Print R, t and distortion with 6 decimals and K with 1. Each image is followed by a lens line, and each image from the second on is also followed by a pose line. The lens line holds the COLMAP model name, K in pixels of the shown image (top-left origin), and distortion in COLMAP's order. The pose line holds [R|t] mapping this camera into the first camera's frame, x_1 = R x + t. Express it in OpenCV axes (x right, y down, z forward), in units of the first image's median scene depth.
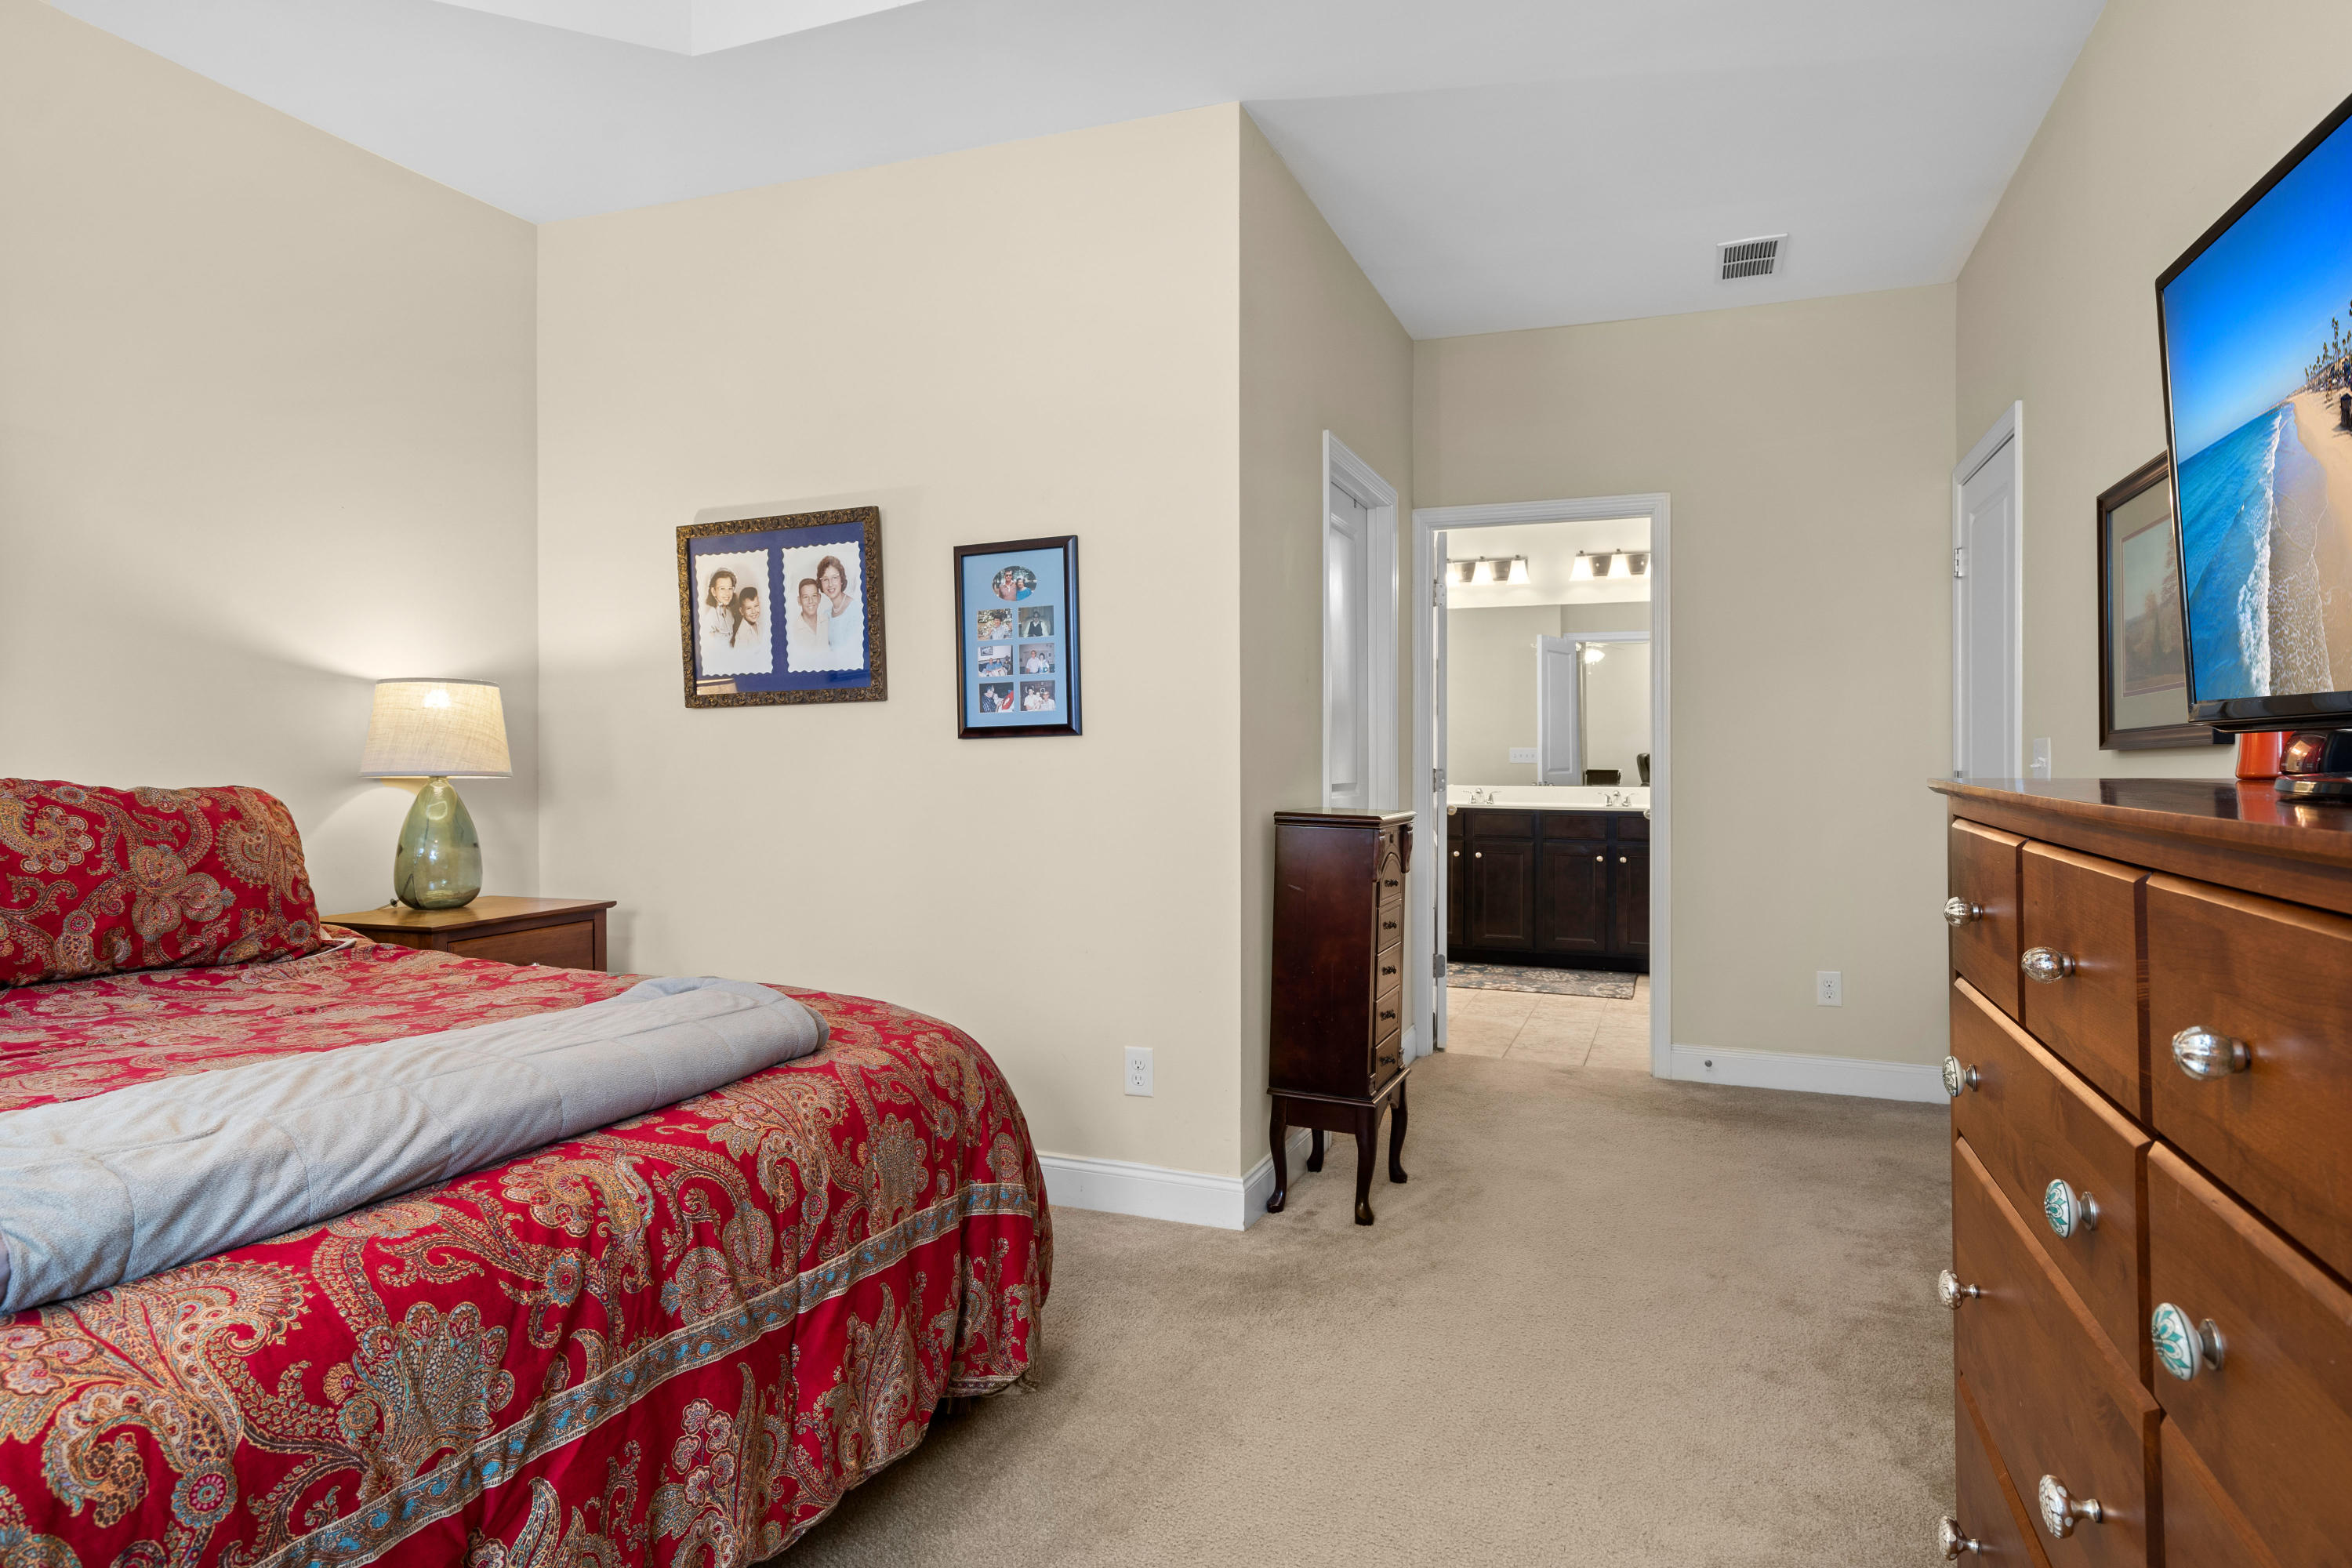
lens RADIAL K [[1332.3, 0, 1176.7], [0, 1332.3, 745.0], [0, 0, 1]] dist [-0.000146, -0.000211]
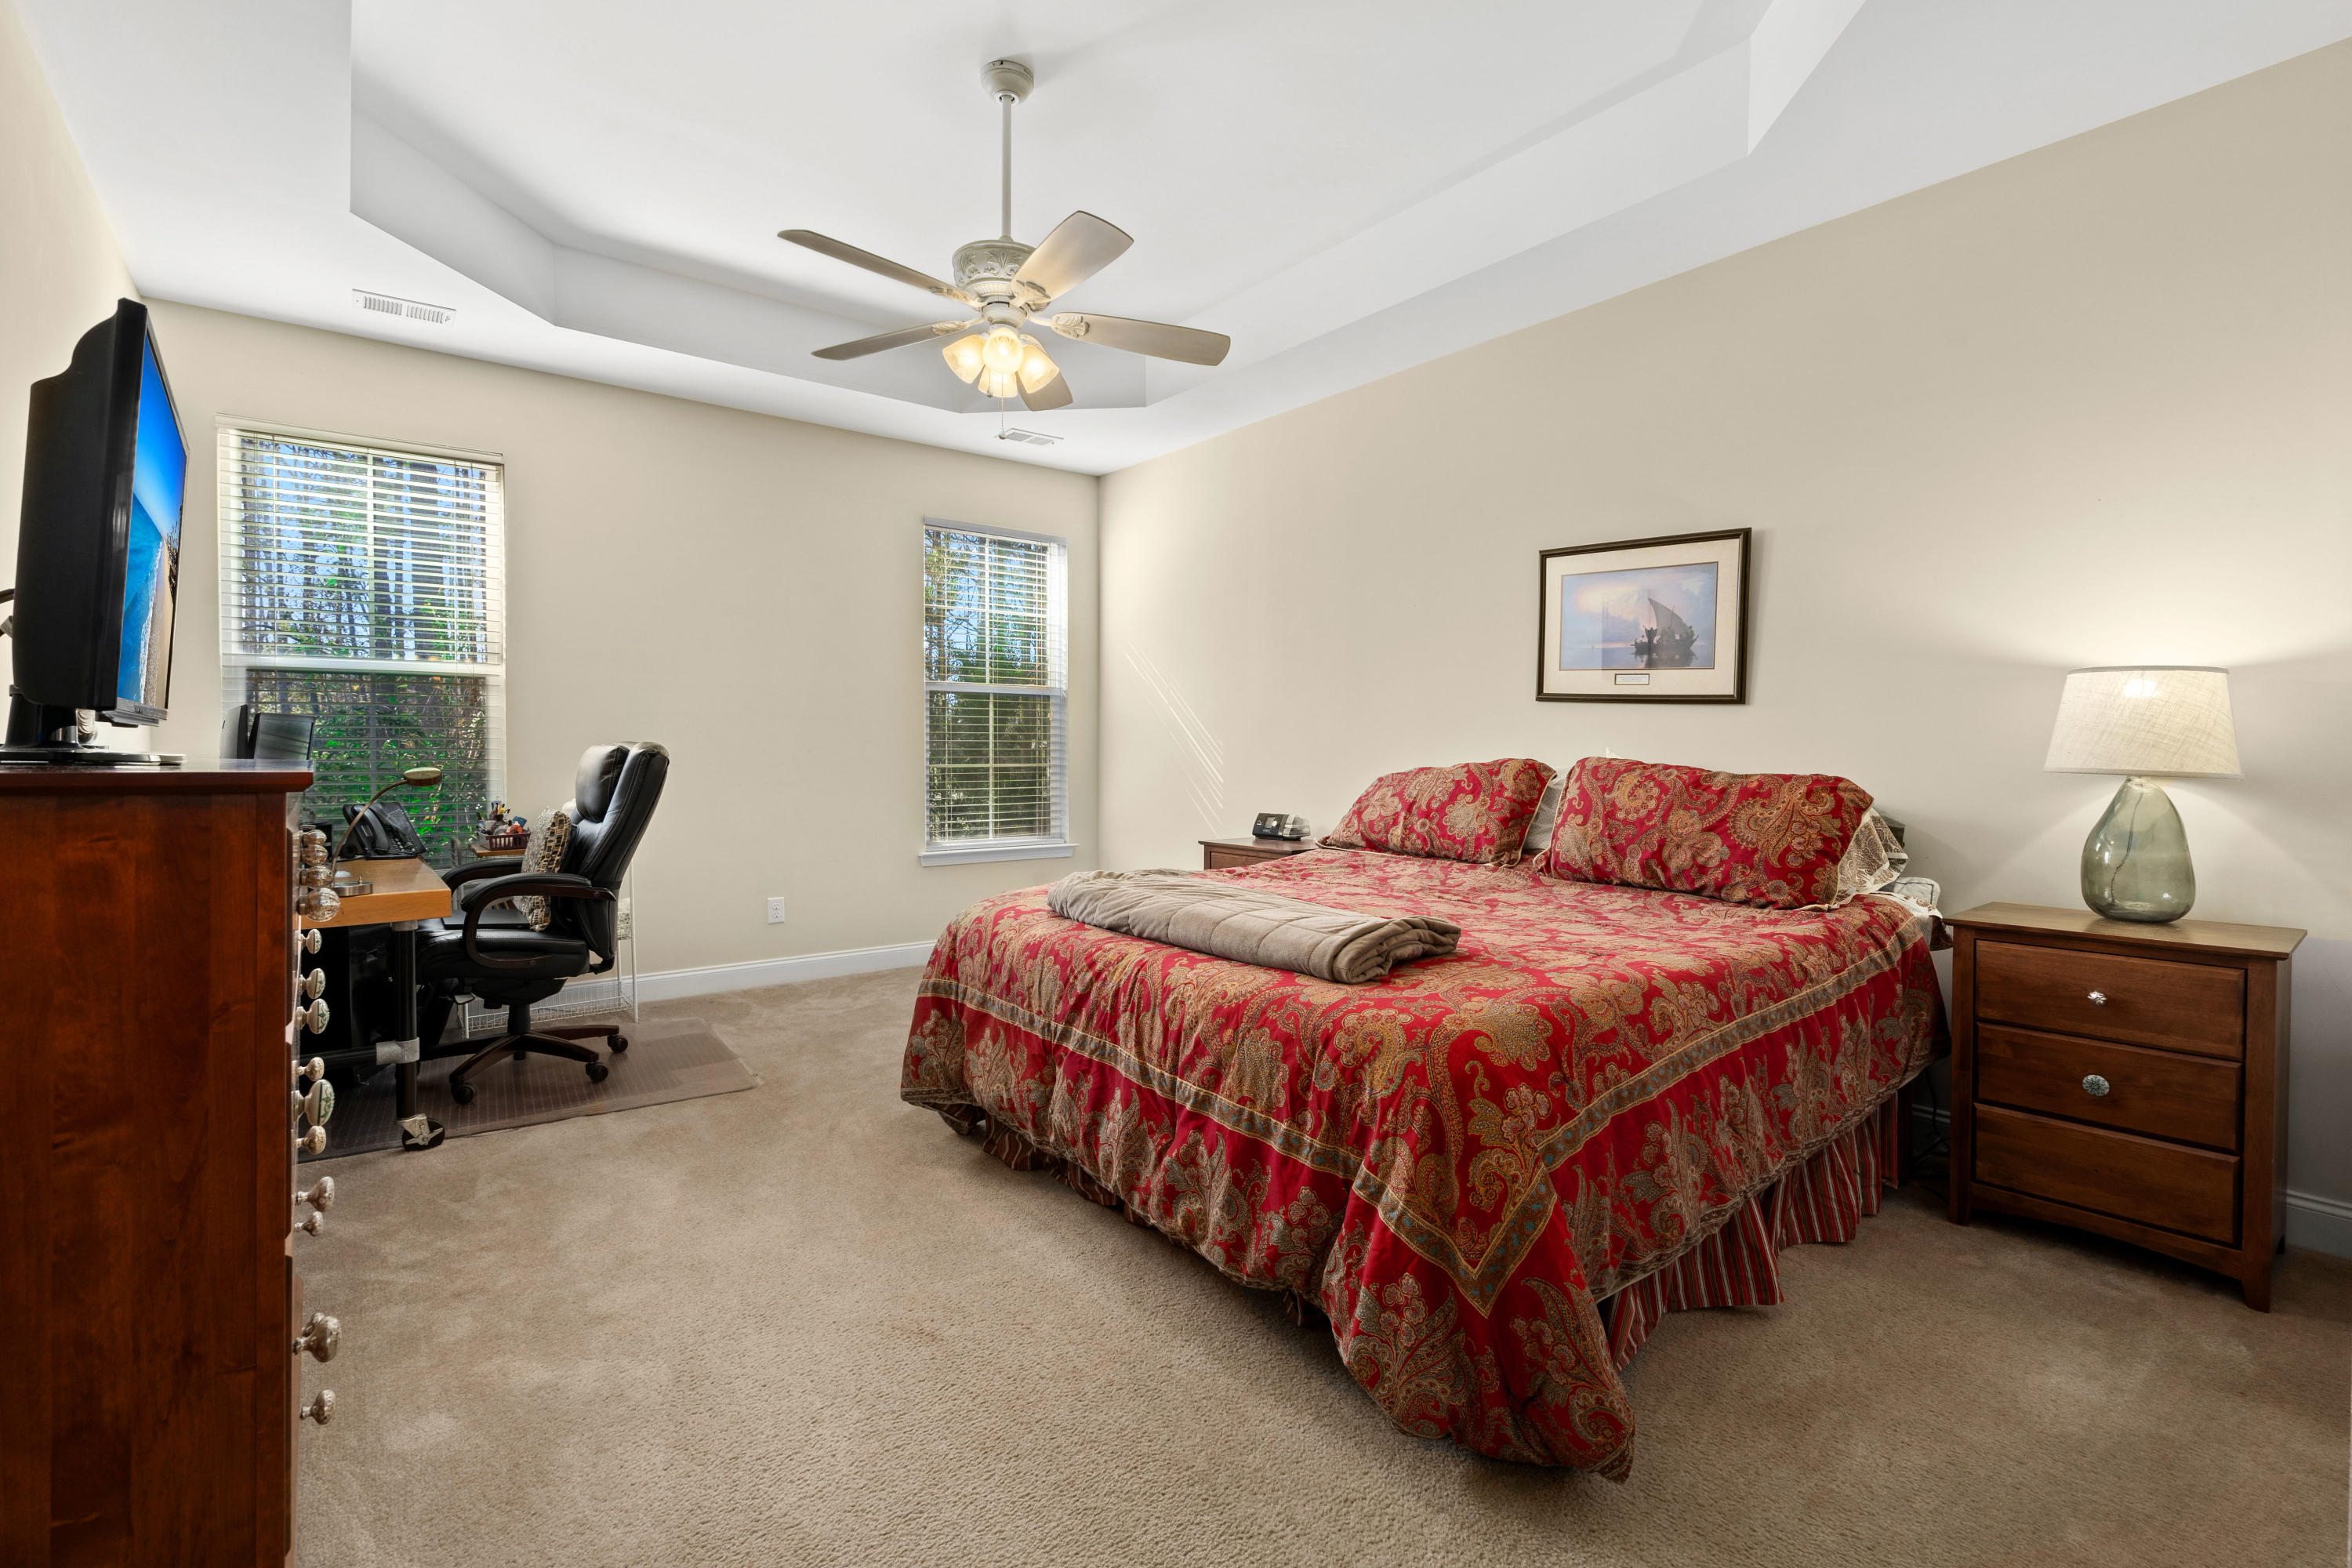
lens RADIAL K [[1179.0, 0, 1188.1], [0, 1179.0, 774.9], [0, 0, 1]] dist [-0.036187, 0.010129]
pose [[-0.546353, 0.012321, -0.837464, 0.620415], [0.005387, 0.999923, 0.011197, 0.020384], [0.837538, 0.001606, -0.546377, 1.272368]]
